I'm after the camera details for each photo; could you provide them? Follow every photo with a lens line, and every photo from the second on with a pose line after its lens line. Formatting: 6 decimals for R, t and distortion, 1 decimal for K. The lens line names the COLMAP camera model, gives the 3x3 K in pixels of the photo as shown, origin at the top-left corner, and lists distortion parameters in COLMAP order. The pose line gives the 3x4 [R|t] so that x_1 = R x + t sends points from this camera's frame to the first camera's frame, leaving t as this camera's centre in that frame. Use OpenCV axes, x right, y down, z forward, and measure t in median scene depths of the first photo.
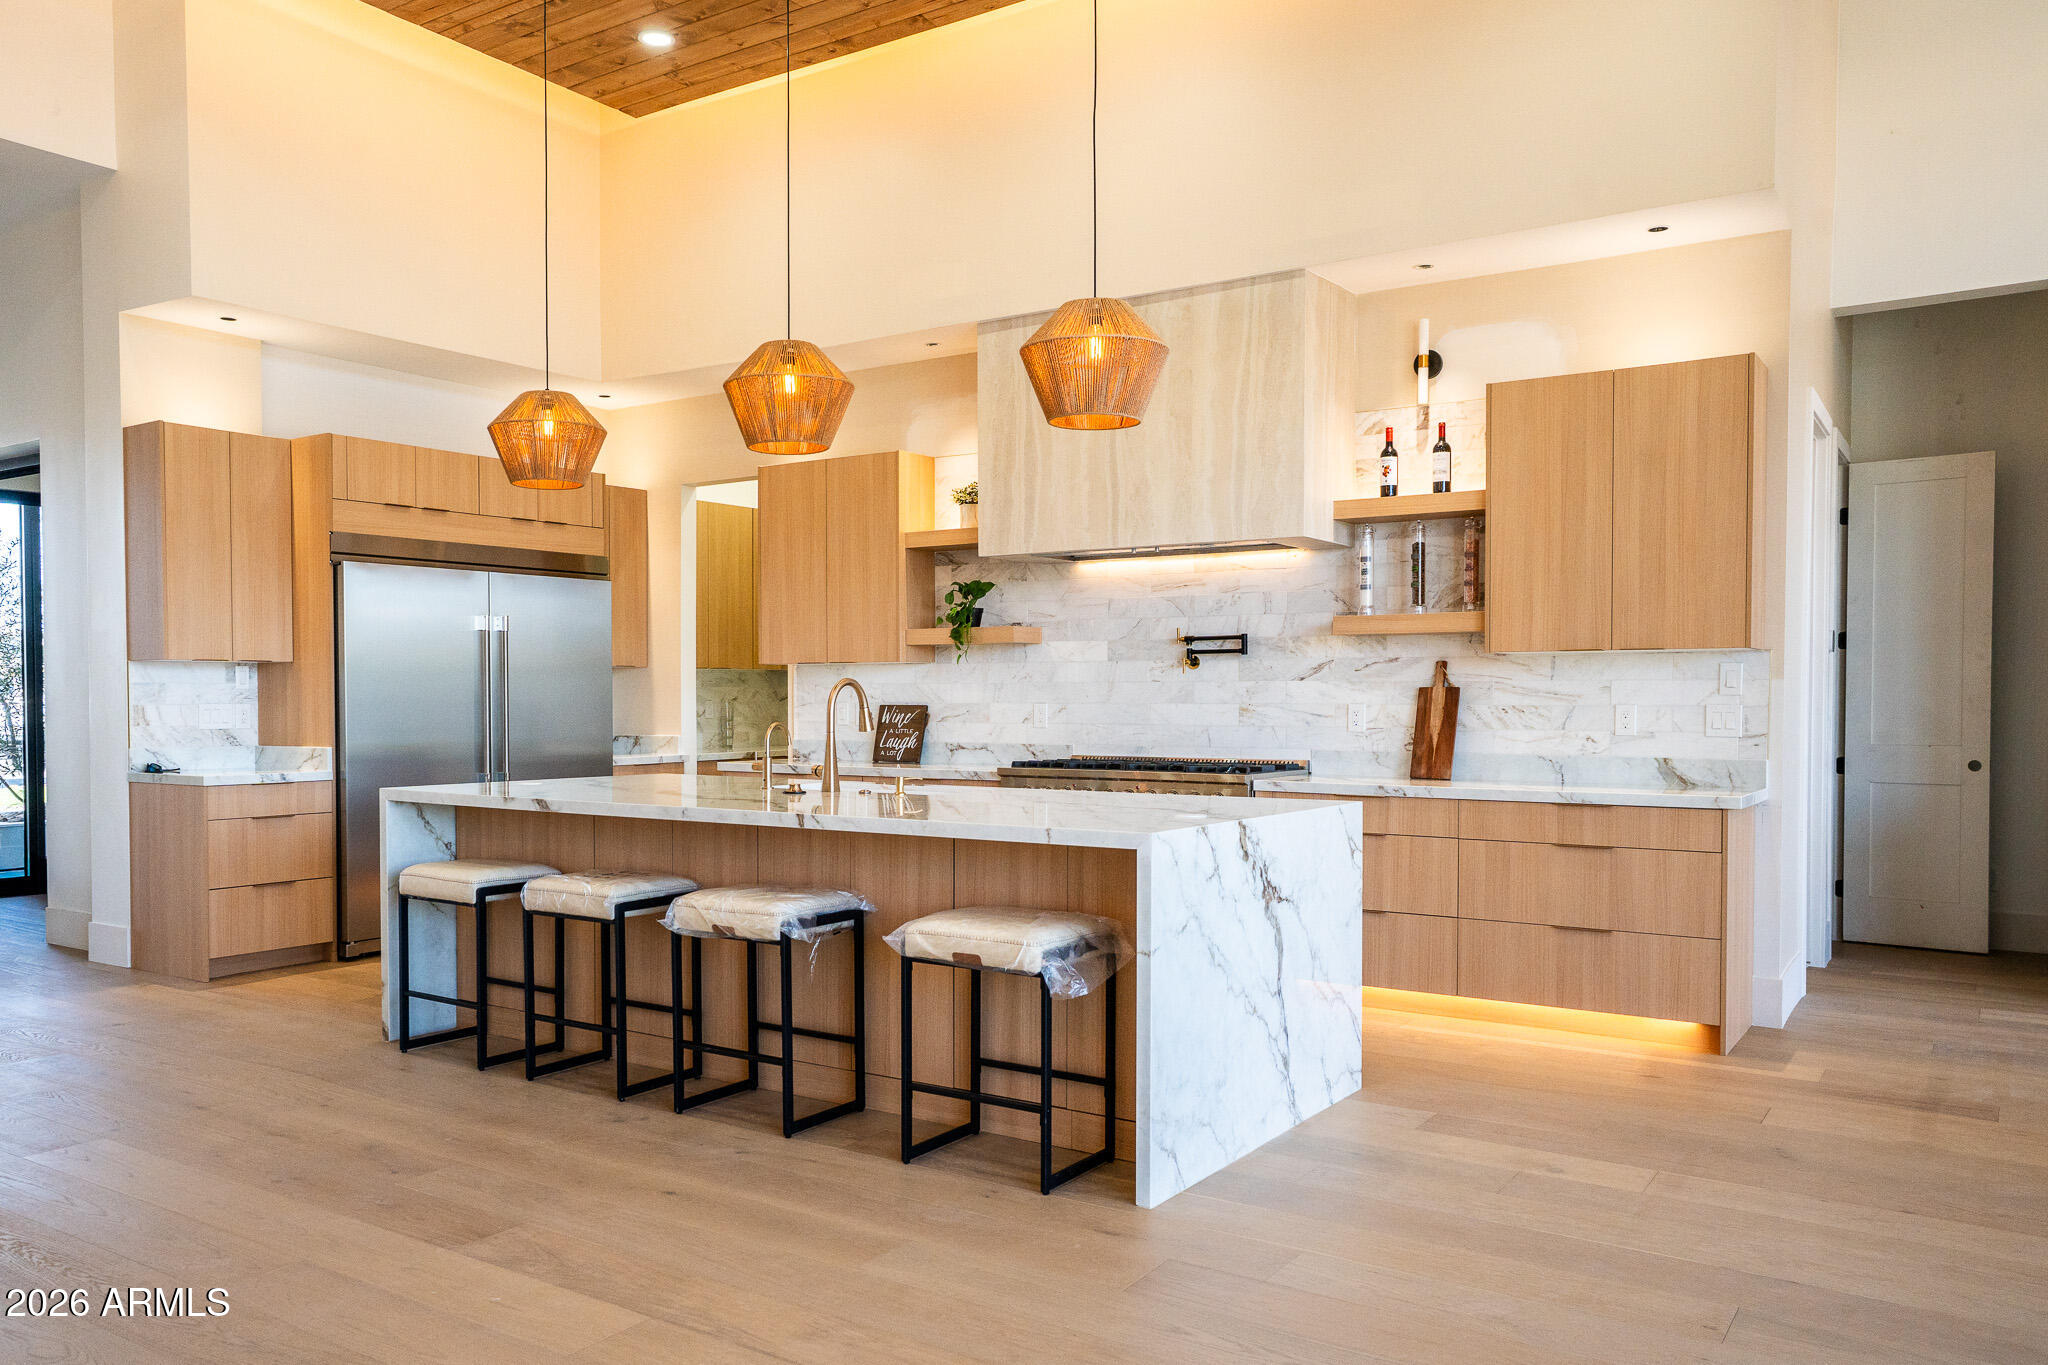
lens RADIAL K [[1543.1, 0, 1020.5], [0, 1543.1, 732.7], [0, 0, 1]] dist [-0.009818, -0.000683]
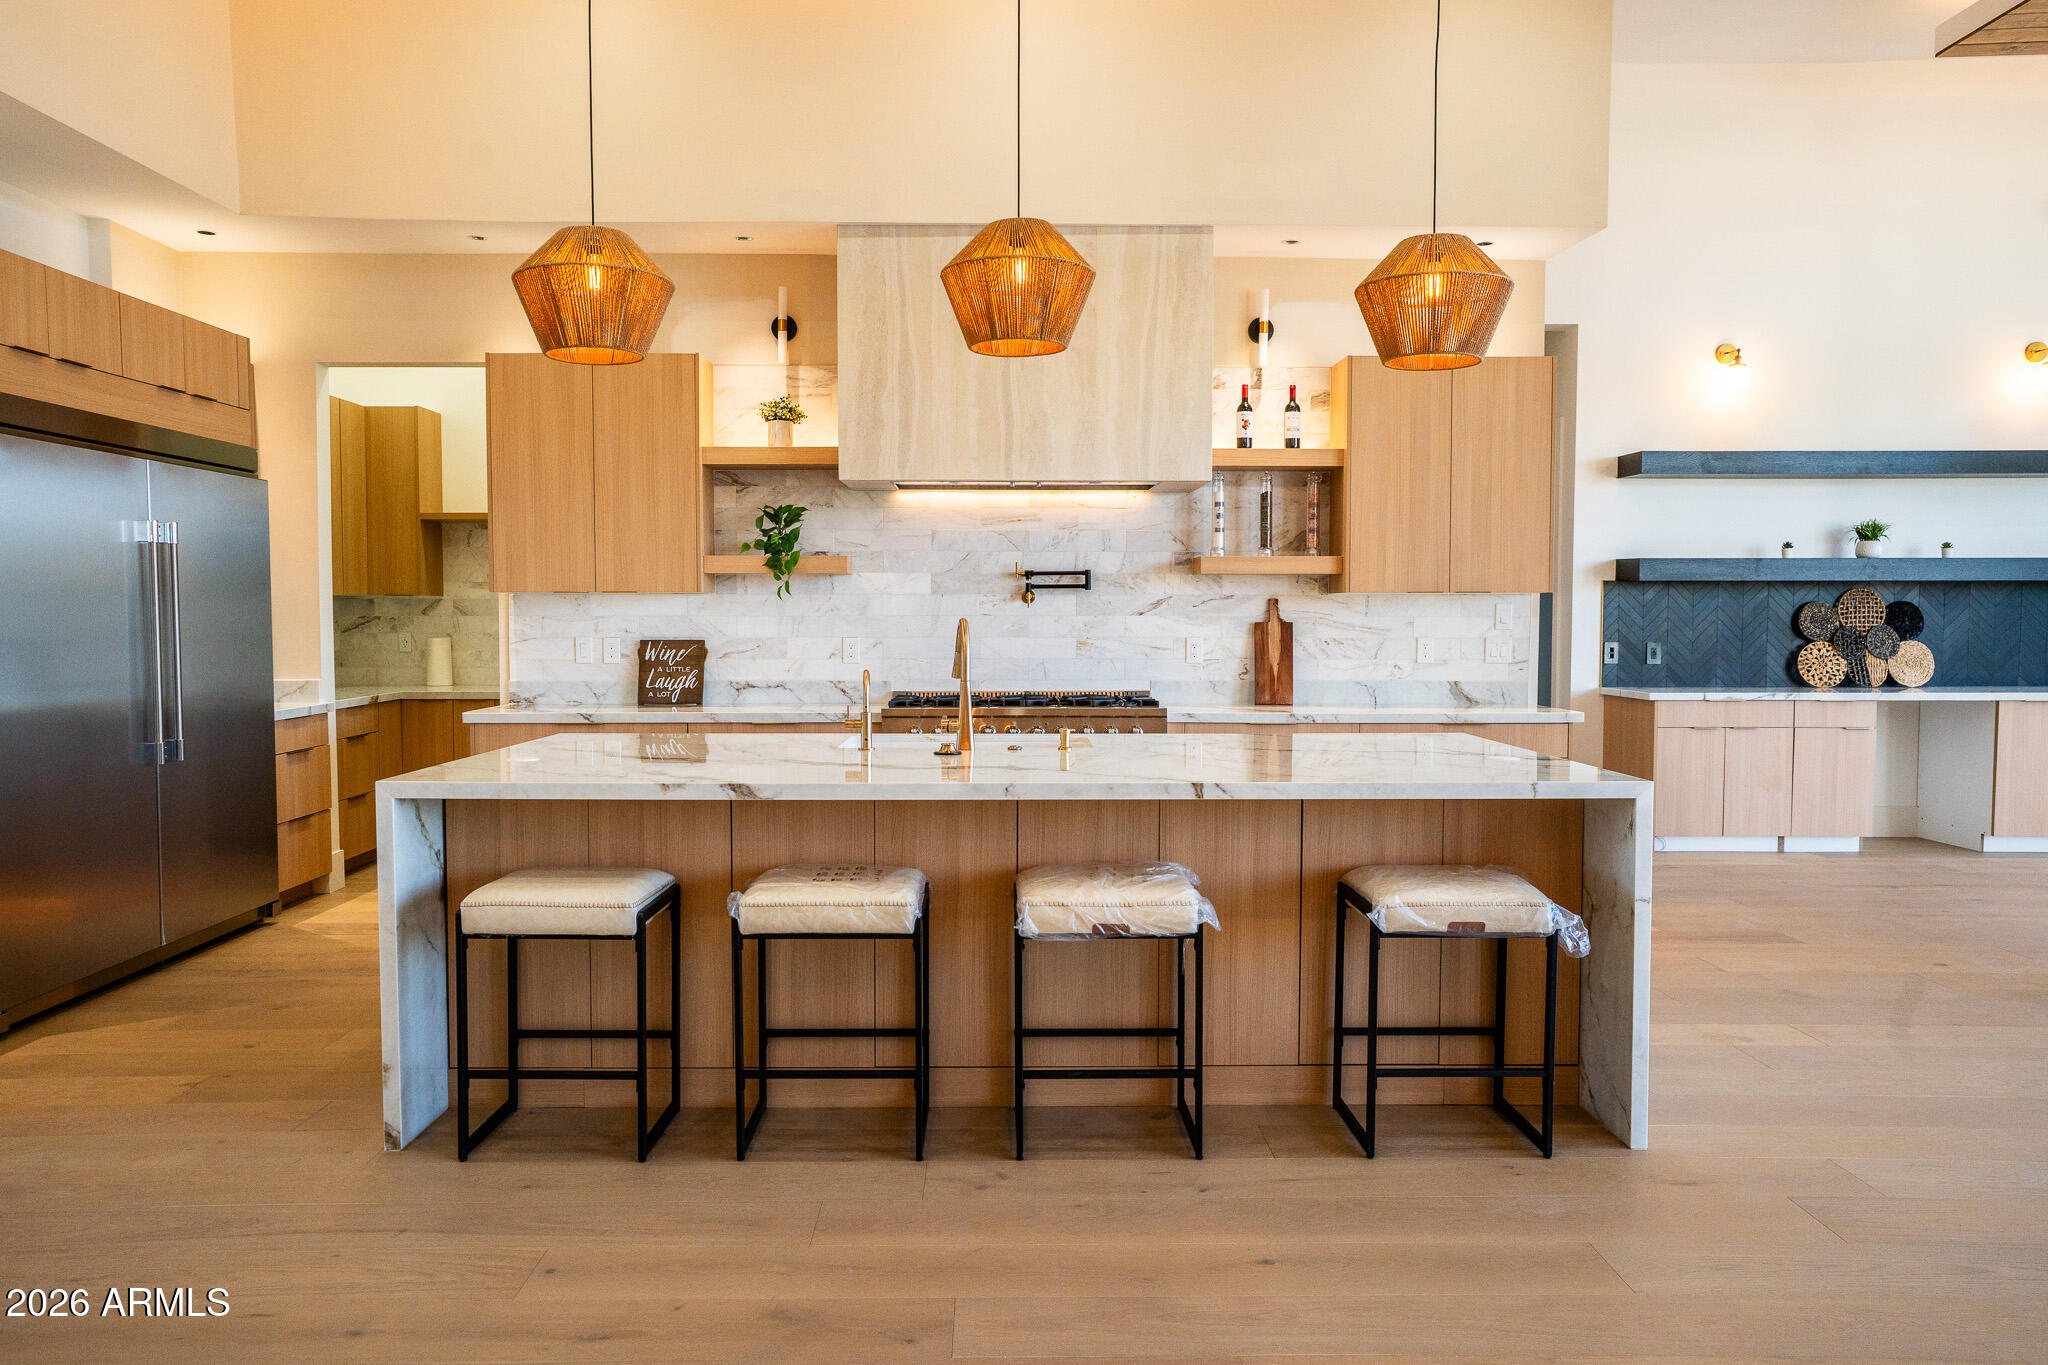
lens RADIAL K [[1363.5, 0, 1016.0], [0, 1363.5, 676.5], [0, 0, 1]] dist [-0.020073, 0.050904]
pose [[0.817550, -0.025996, 0.575271, -0.447427], [0.012461, 0.999545, 0.027460, -0.019505], [-0.575723, -0.015281, 0.817502, 0.296926]]
